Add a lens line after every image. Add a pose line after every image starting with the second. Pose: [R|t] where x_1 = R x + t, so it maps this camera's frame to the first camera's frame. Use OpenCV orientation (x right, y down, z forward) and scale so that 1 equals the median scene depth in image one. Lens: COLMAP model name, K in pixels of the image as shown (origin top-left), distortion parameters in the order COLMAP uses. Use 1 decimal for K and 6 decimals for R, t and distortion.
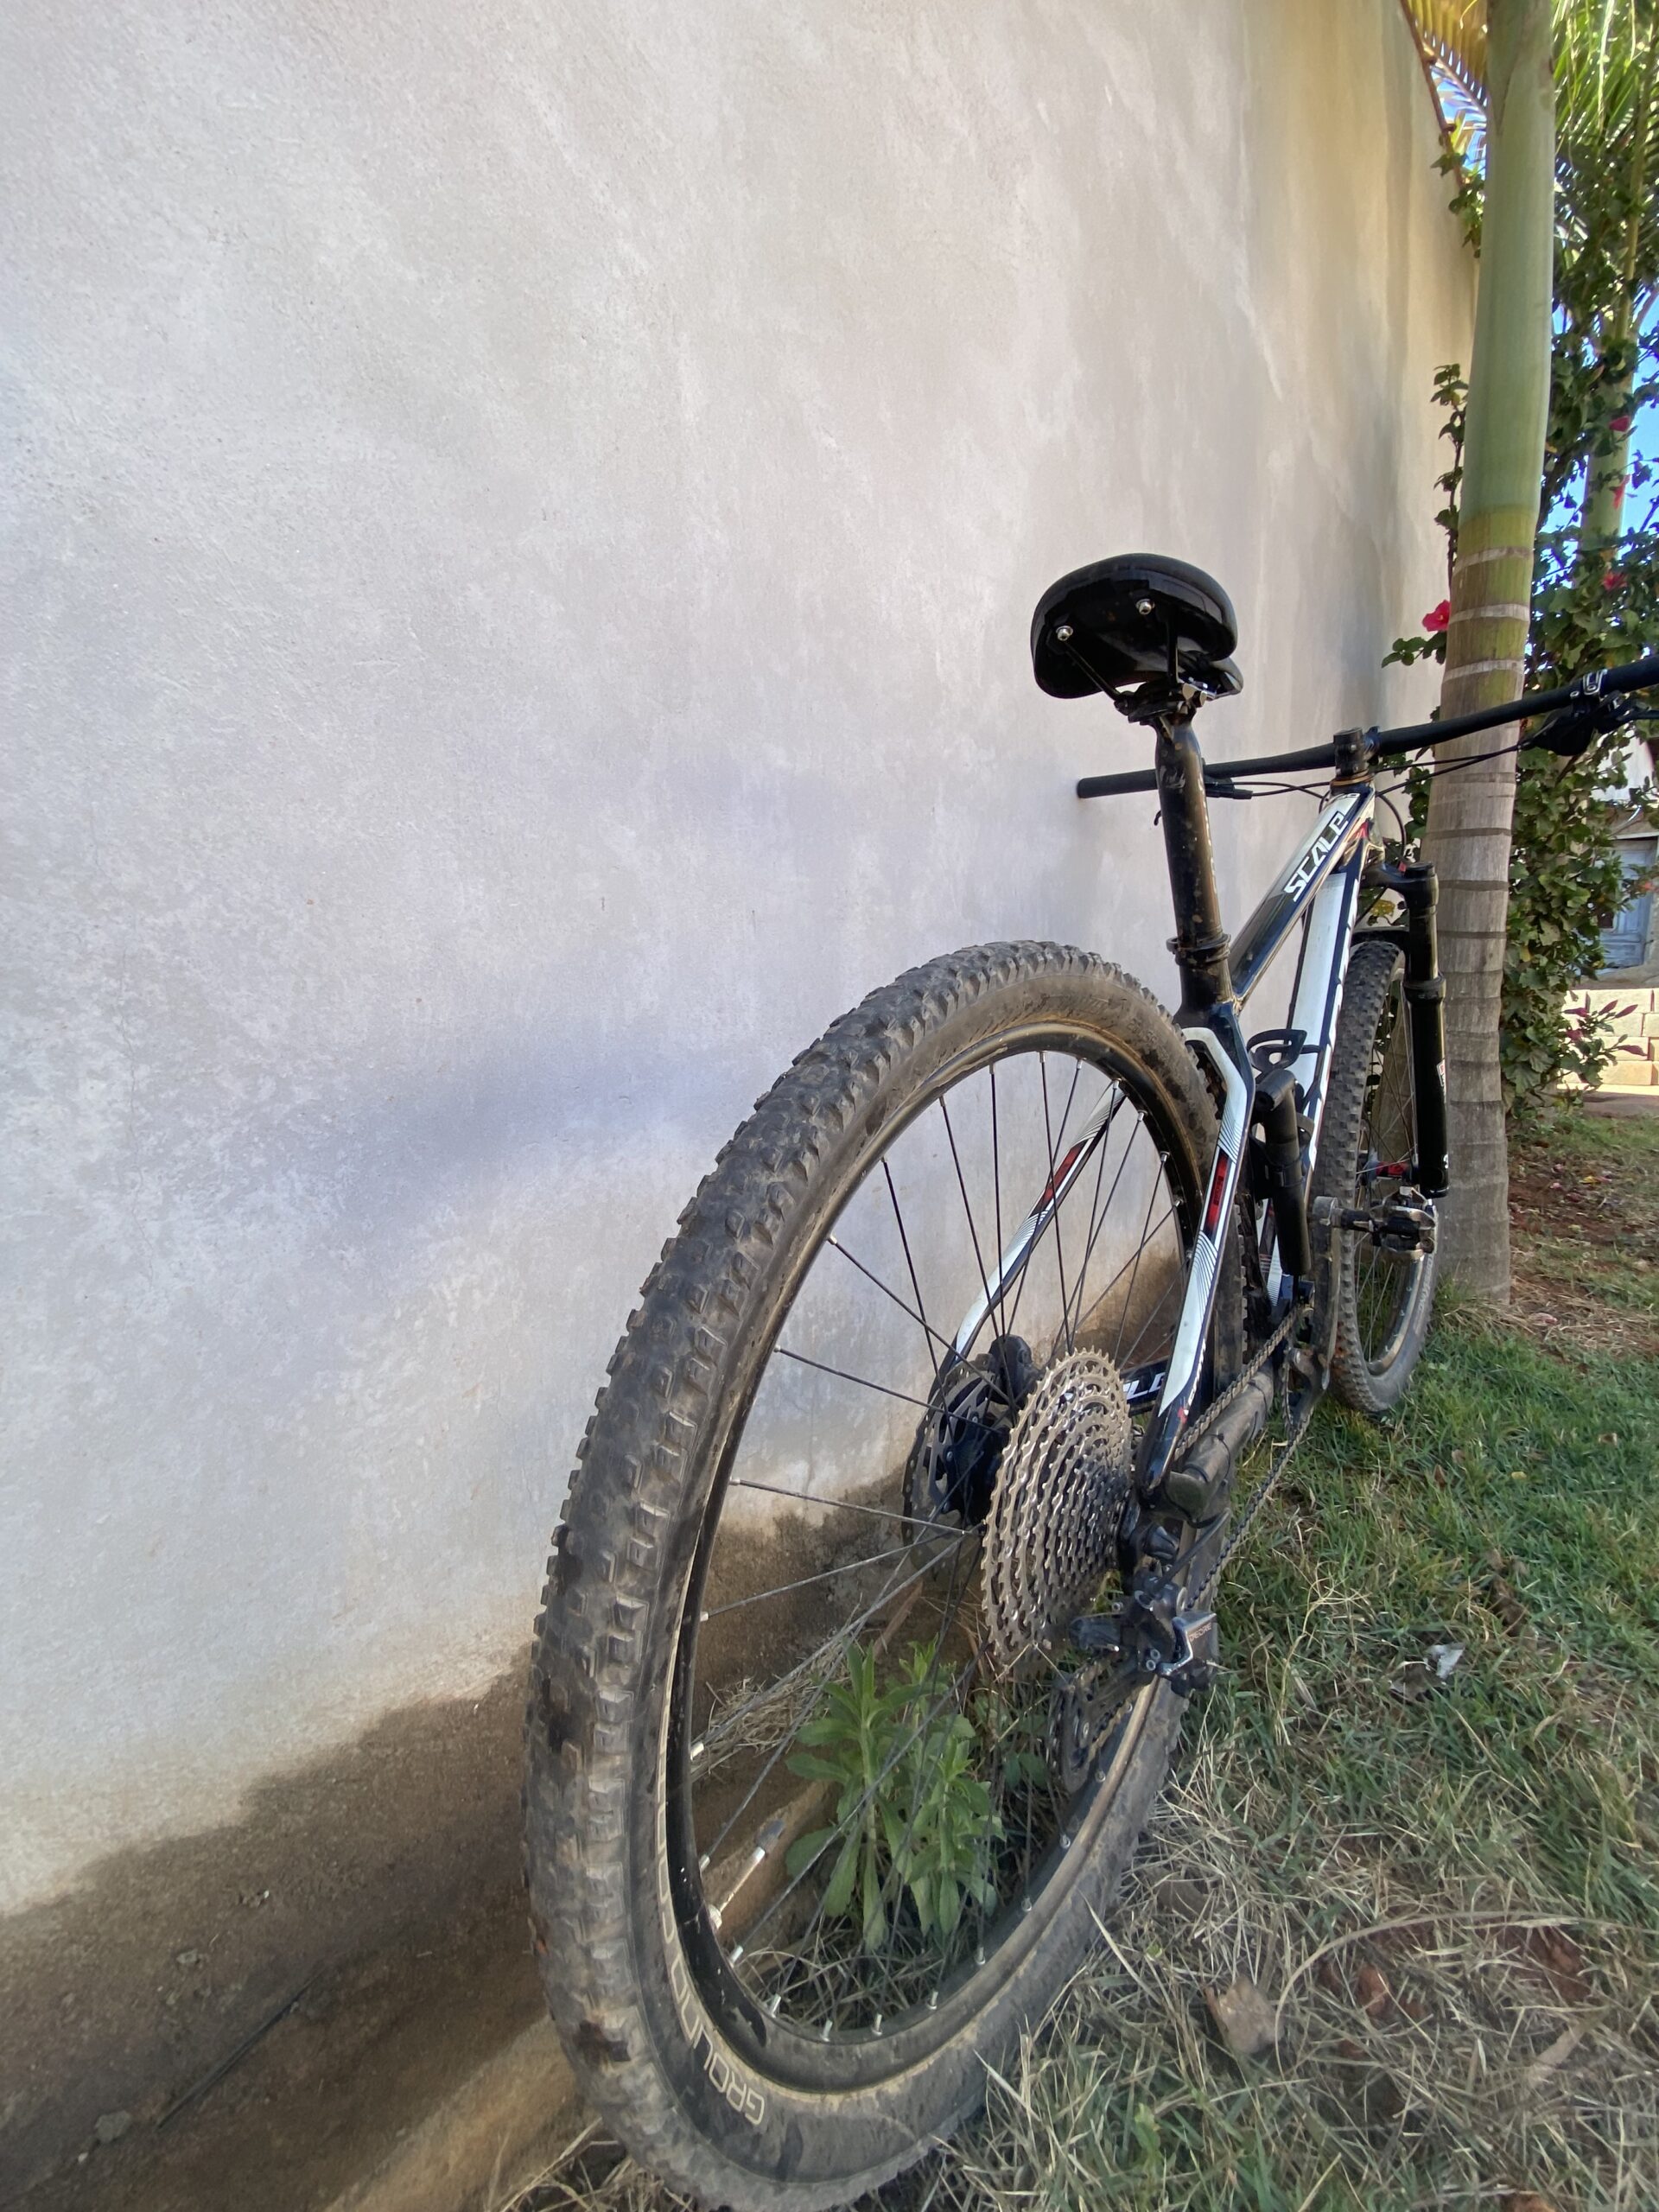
lens RADIAL K [[903.9, 0, 834.0], [0, 903.9, 1100.1], [0, 0, 1]] dist [-0.001119, -0.012734]
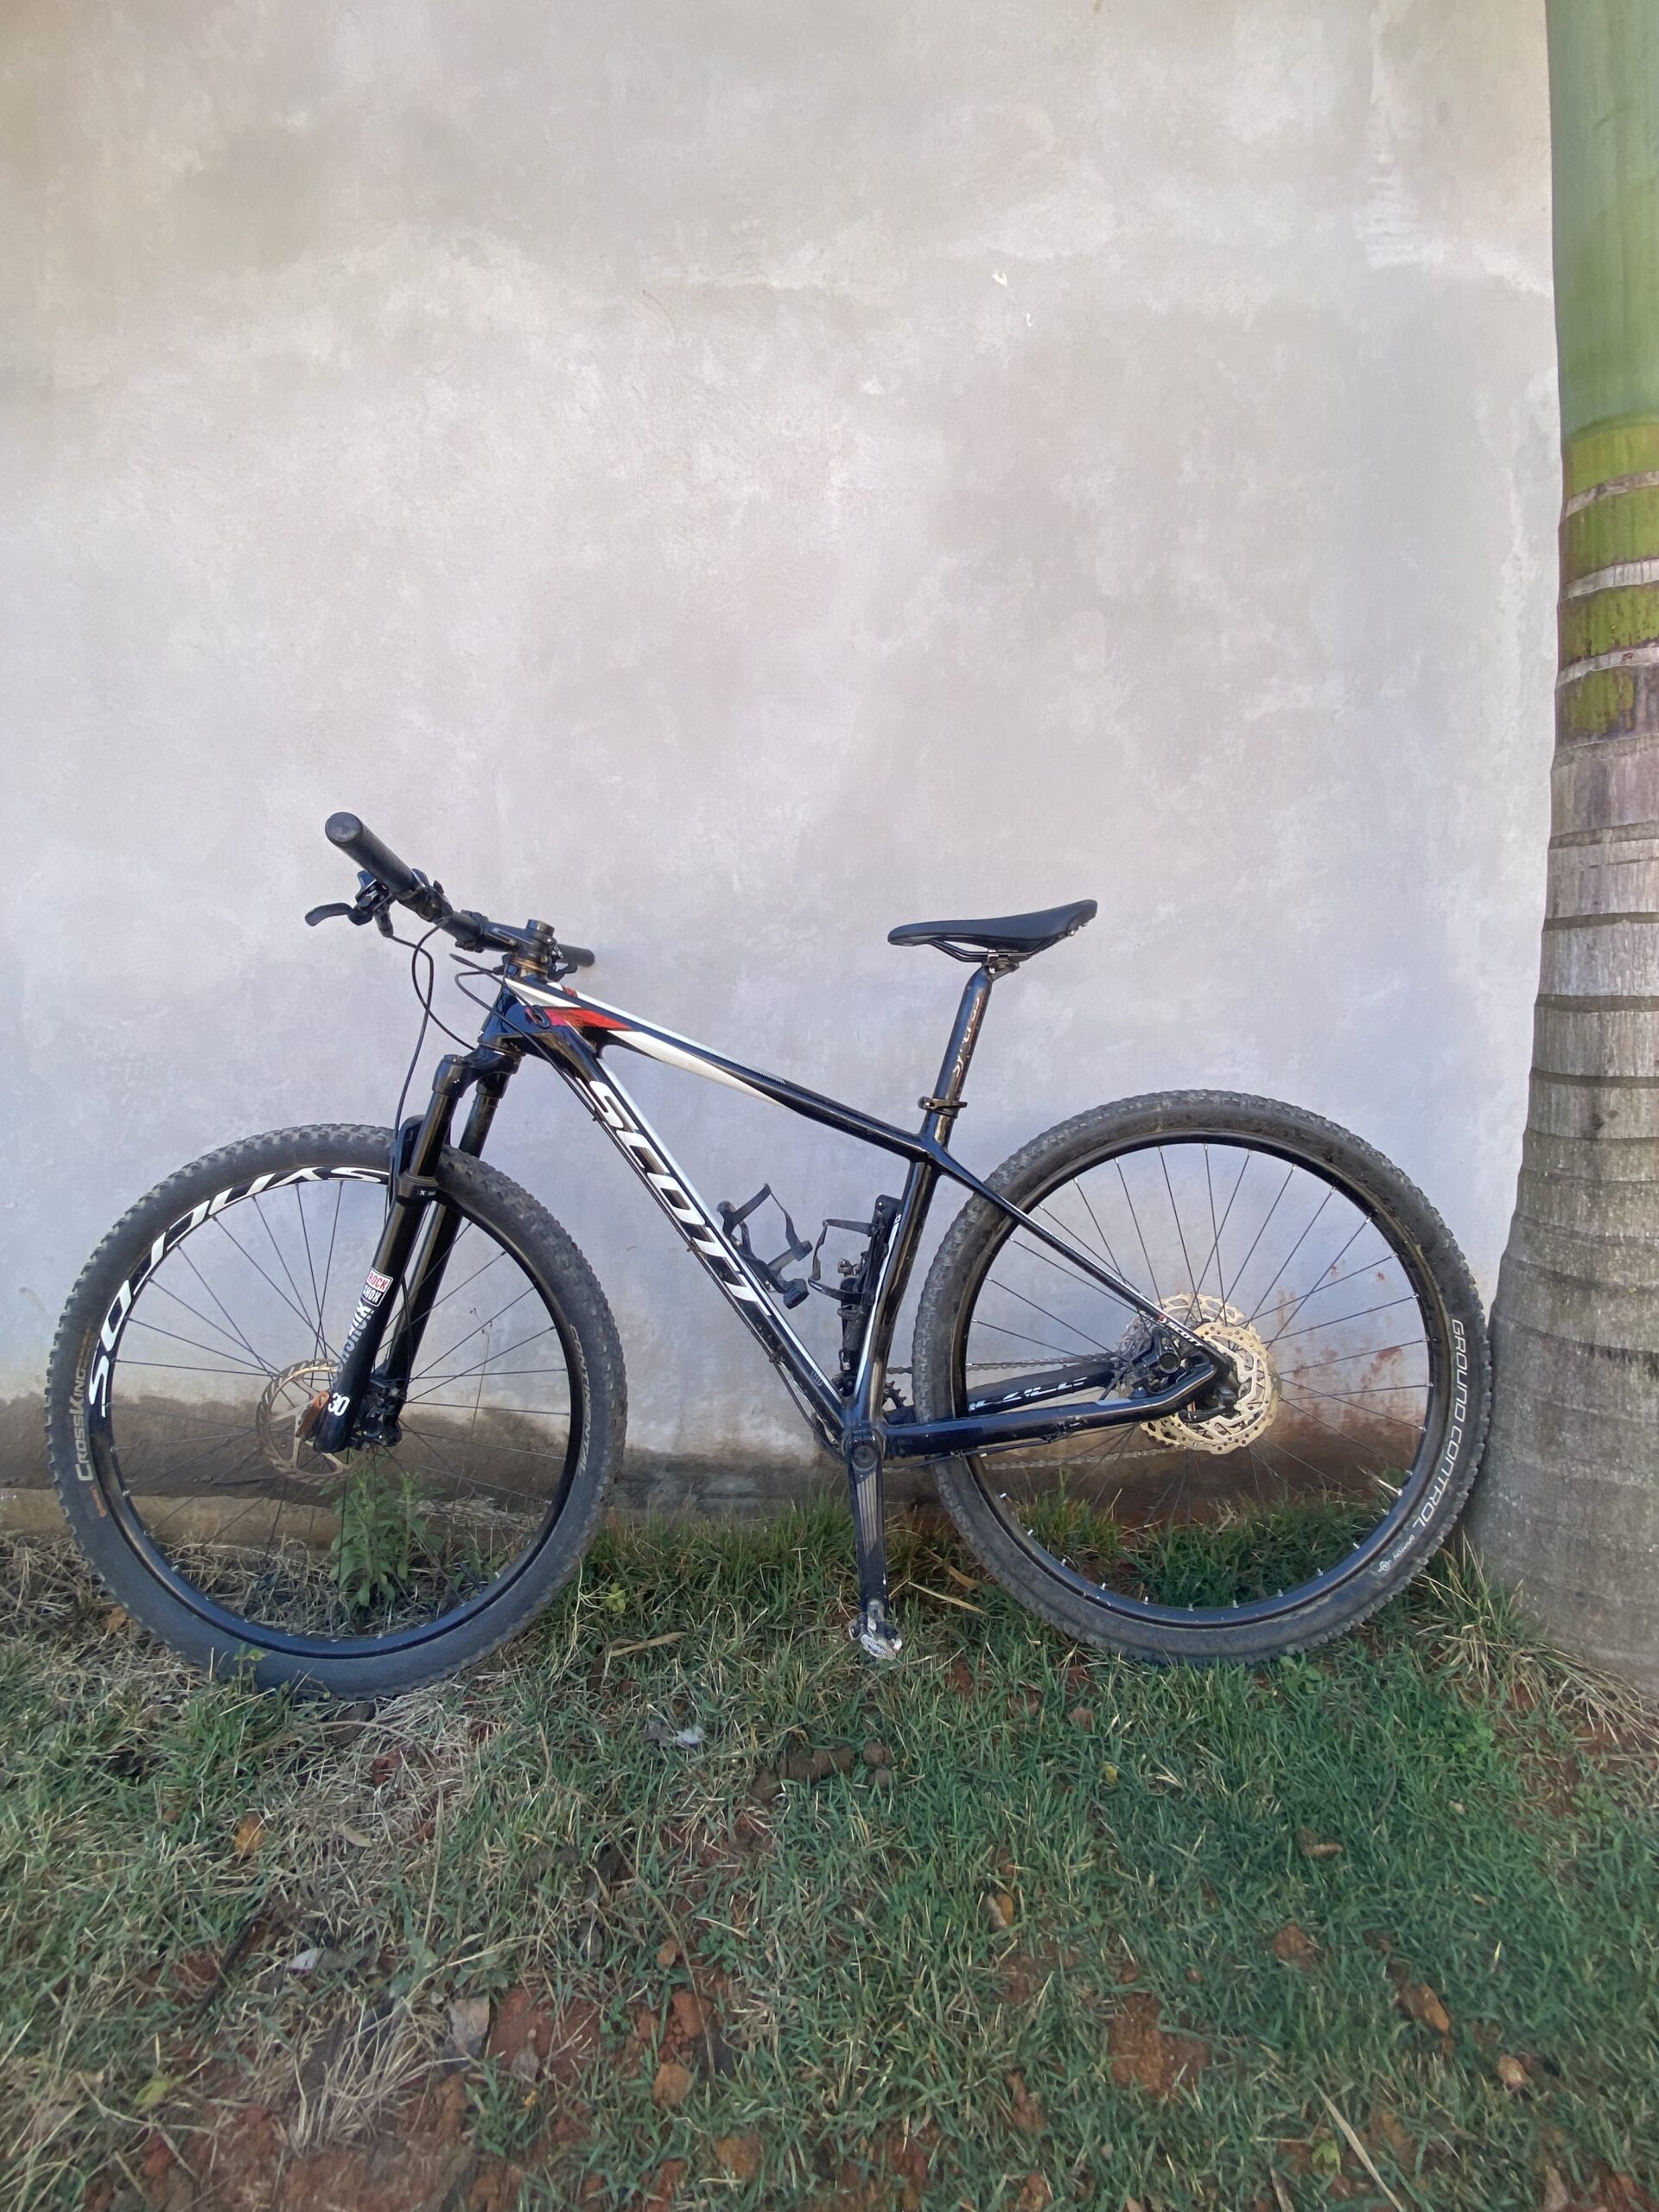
lens RADIAL K [[903.9, 0, 841.3], [0, 903.9, 1106.3], [0, 0, 1]] dist [-0.001119, -0.012734]
pose [[0.620890, 0.077170, -0.780090, 1.767410], [-0.099451, 0.994856, 0.019261, -0.248810], [0.777564, 0.065622, 0.625371, 0.385751]]
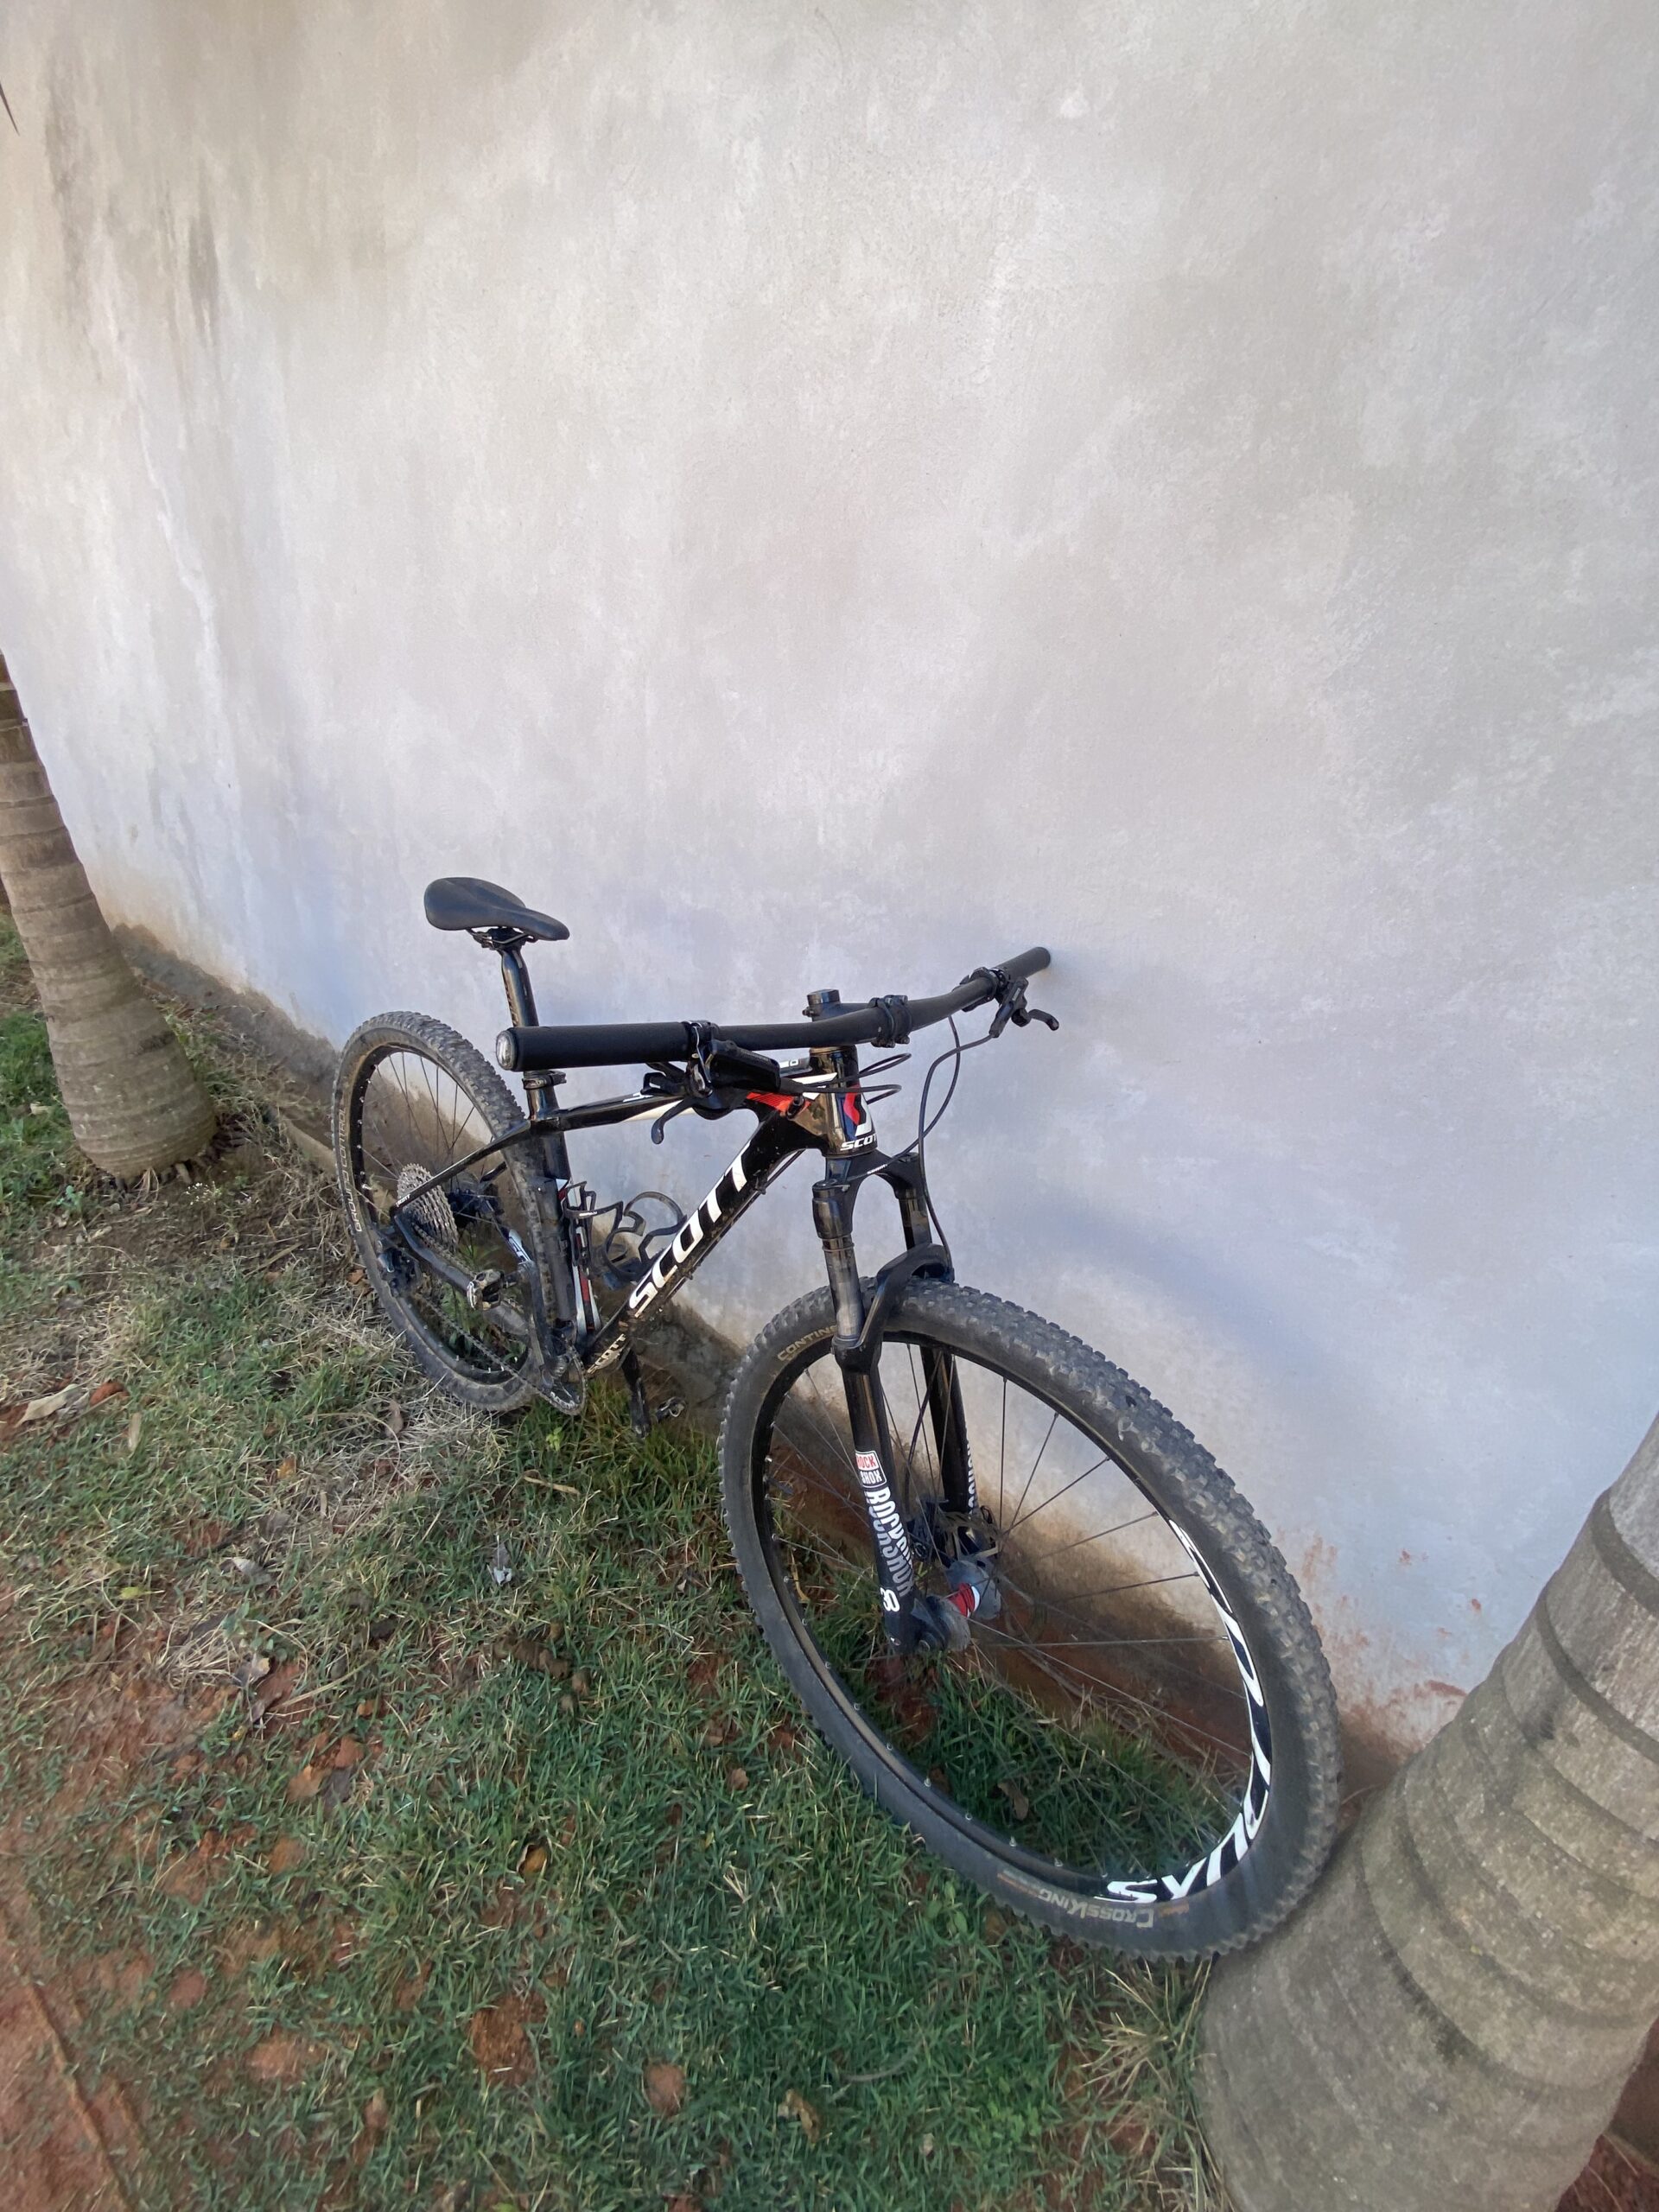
lens RADIAL K [[903.9, 0, 831.6], [0, 903.9, 1110.1], [0, 0, 1]] dist [-0.001119, -0.012734]
pose [[0.024650, 0.429496, -0.902732, 1.852445], [-0.242100, 0.878692, 0.411447, -0.889156], [0.969938, 0.208409, 0.125641, 1.261222]]
